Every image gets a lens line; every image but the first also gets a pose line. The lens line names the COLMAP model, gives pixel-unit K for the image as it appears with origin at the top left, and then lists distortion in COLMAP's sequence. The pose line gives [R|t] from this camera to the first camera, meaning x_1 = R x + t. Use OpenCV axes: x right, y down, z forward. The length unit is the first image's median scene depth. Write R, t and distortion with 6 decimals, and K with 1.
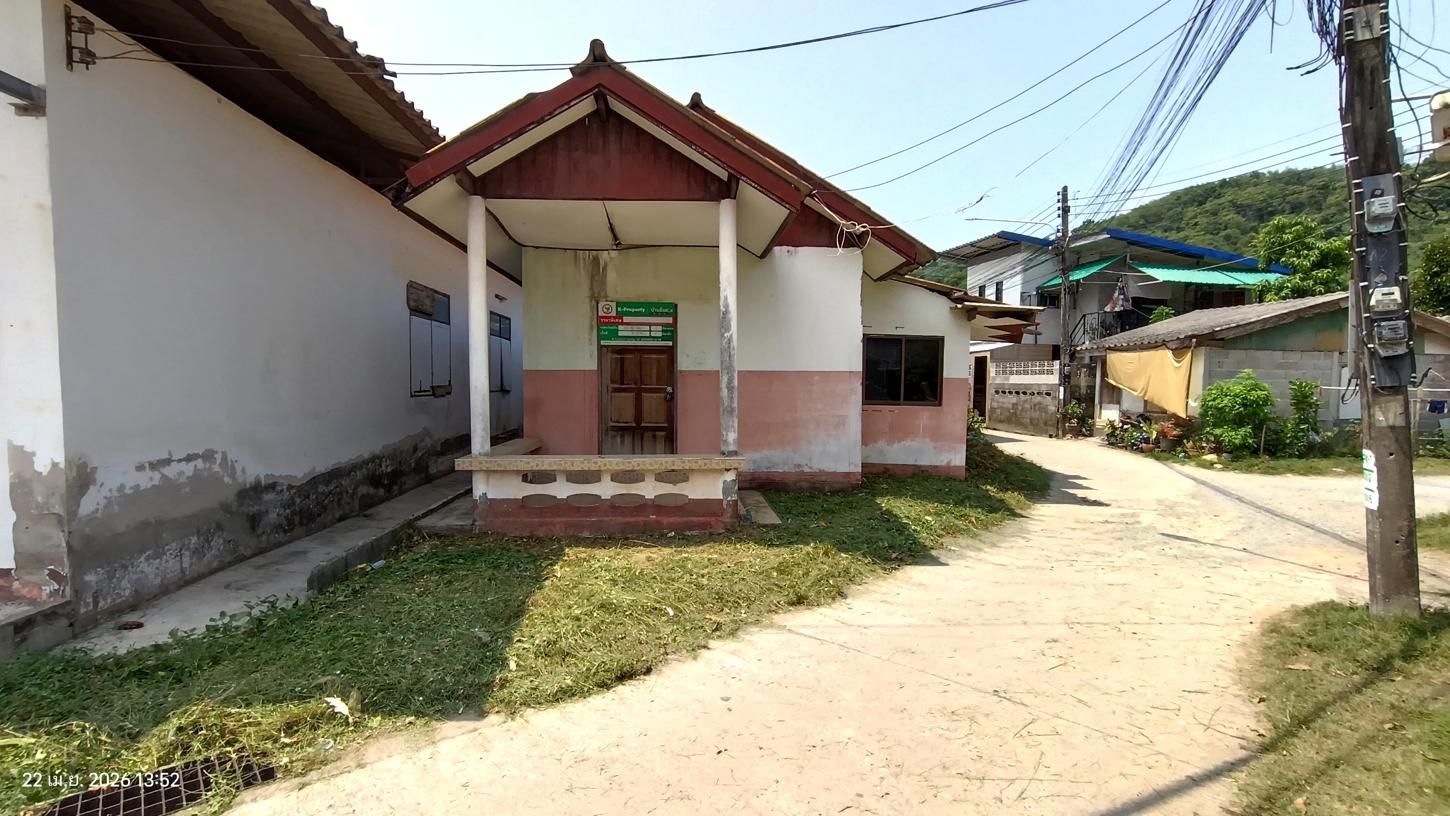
lens RADIAL K [[677.6, 0, 710.4], [0, 677.6, 417.4], [0, 0, 1]] dist [-0.030299, 0.017392]
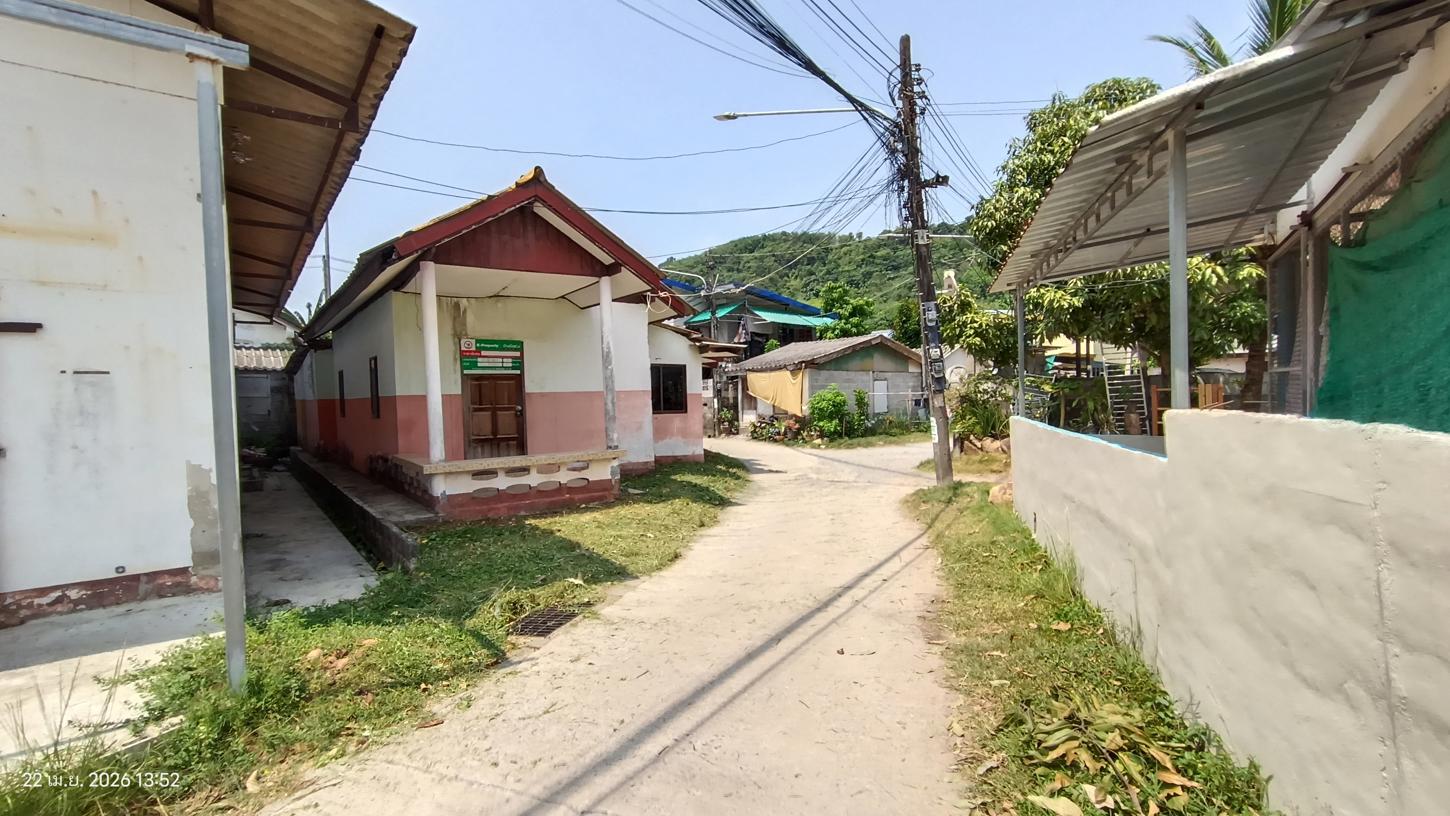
lens RADIAL K [[677.6, 0, 710.4], [0, 677.6, 417.4], [0, 0, 1]] dist [-0.030299, 0.017392]
pose [[0.842959, -0.044891, 0.536101, -0.408513], [0.060445, 0.998106, -0.011467, 0.012330], [-0.534571, 0.042071, 0.844076, -0.251415]]
